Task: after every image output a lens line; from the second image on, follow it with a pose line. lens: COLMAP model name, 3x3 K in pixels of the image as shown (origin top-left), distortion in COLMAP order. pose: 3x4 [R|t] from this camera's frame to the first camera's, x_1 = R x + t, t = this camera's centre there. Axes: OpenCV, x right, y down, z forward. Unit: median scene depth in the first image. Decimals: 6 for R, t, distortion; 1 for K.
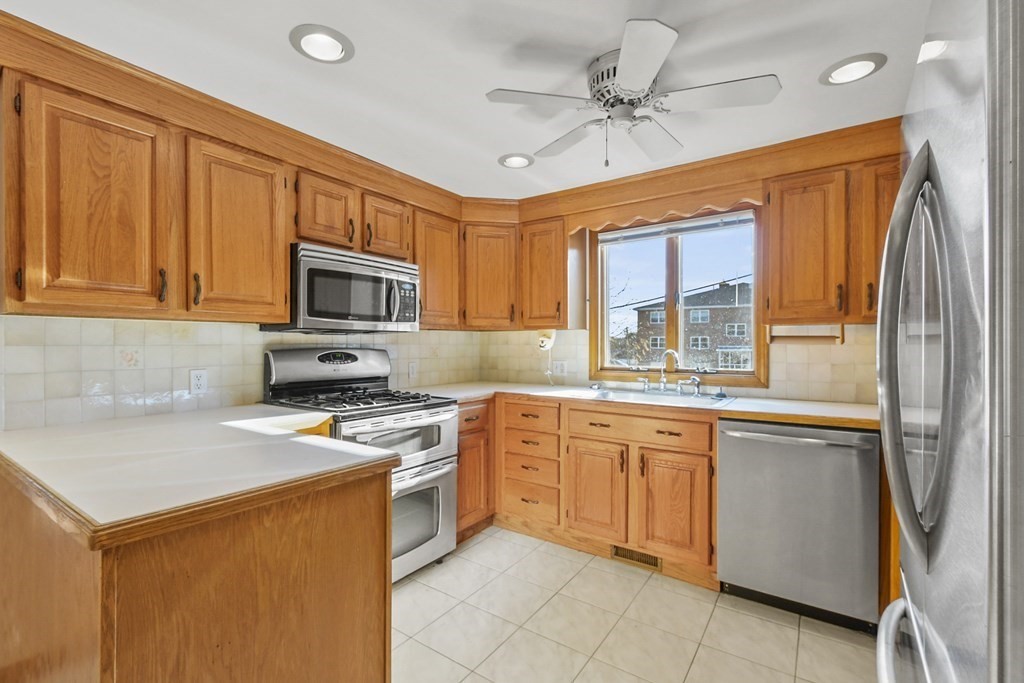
lens RADIAL K [[456.3, 0, 506.4], [0, 456.3, 345.0], [0, 0, 1]] dist [0.004445, -0.000197]
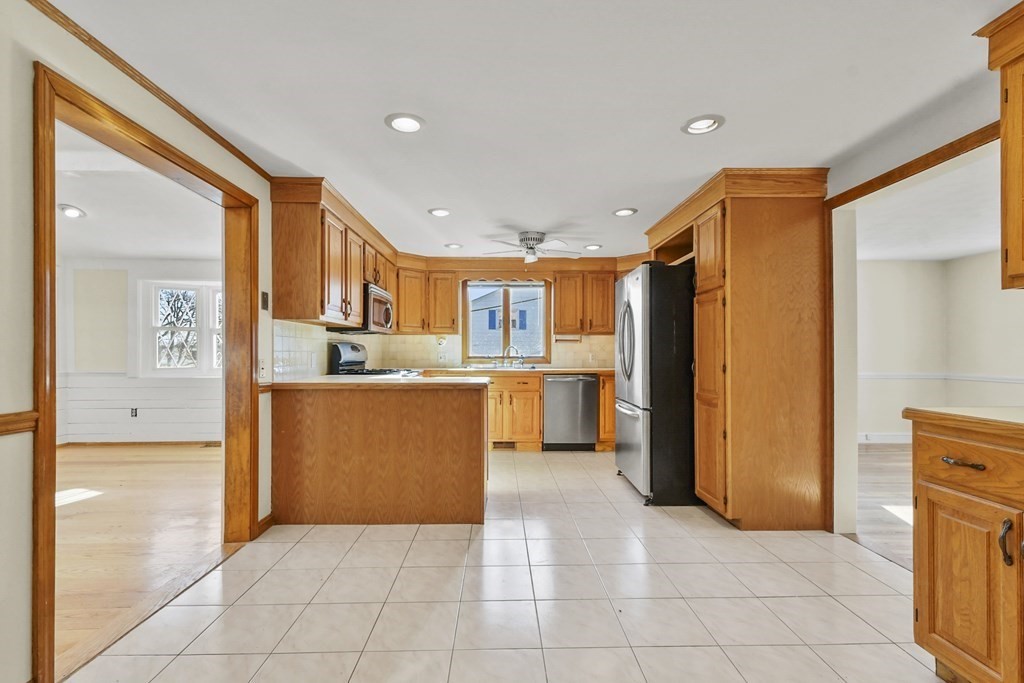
lens RADIAL K [[454.6, 0, 506.5], [0, 454.6, 351.8], [0, 0, 1]] dist [0.018633, -0.000166]
pose [[0.810480, 0.001726, 0.585764, -0.989663], [-0.000069, 0.999996, -0.002851, 0.050043], [-0.585766, 0.002270, 0.810477, -0.726756]]
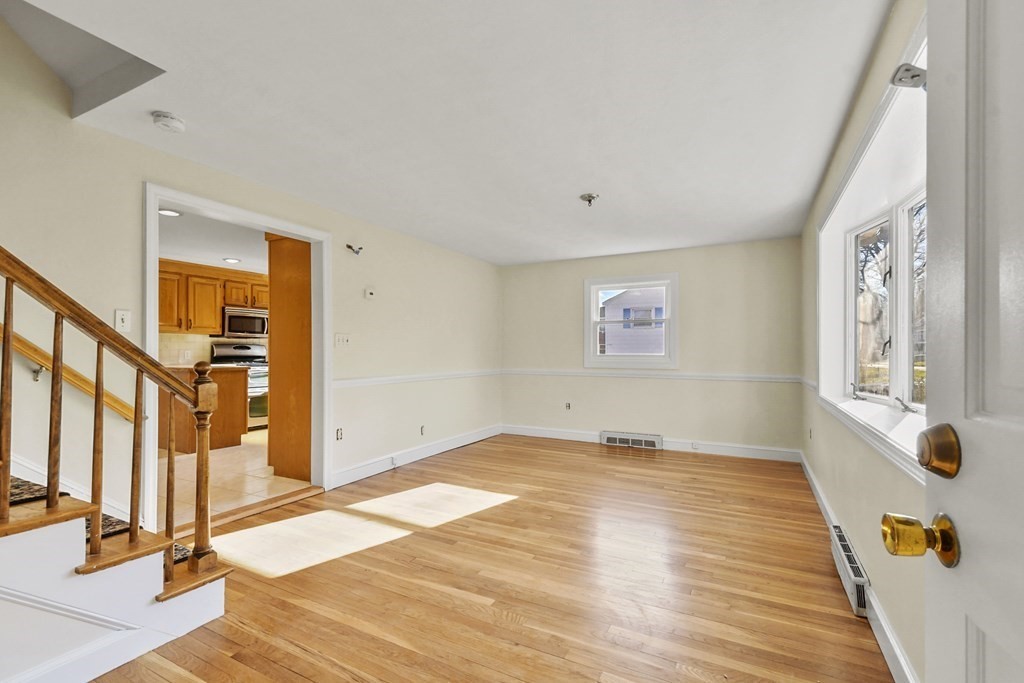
lens RADIAL K [[454.6, 0, 506.5], [0, 454.6, 351.8], [0, 0, 1]] dist [0.018633, -0.000166]
pose [[0.993189, 0.000804, 0.116511, 0.886302], [-0.000325, 0.999991, -0.004126, 0.066147], [-0.116513, 0.004060, 0.993181, -1.892269]]
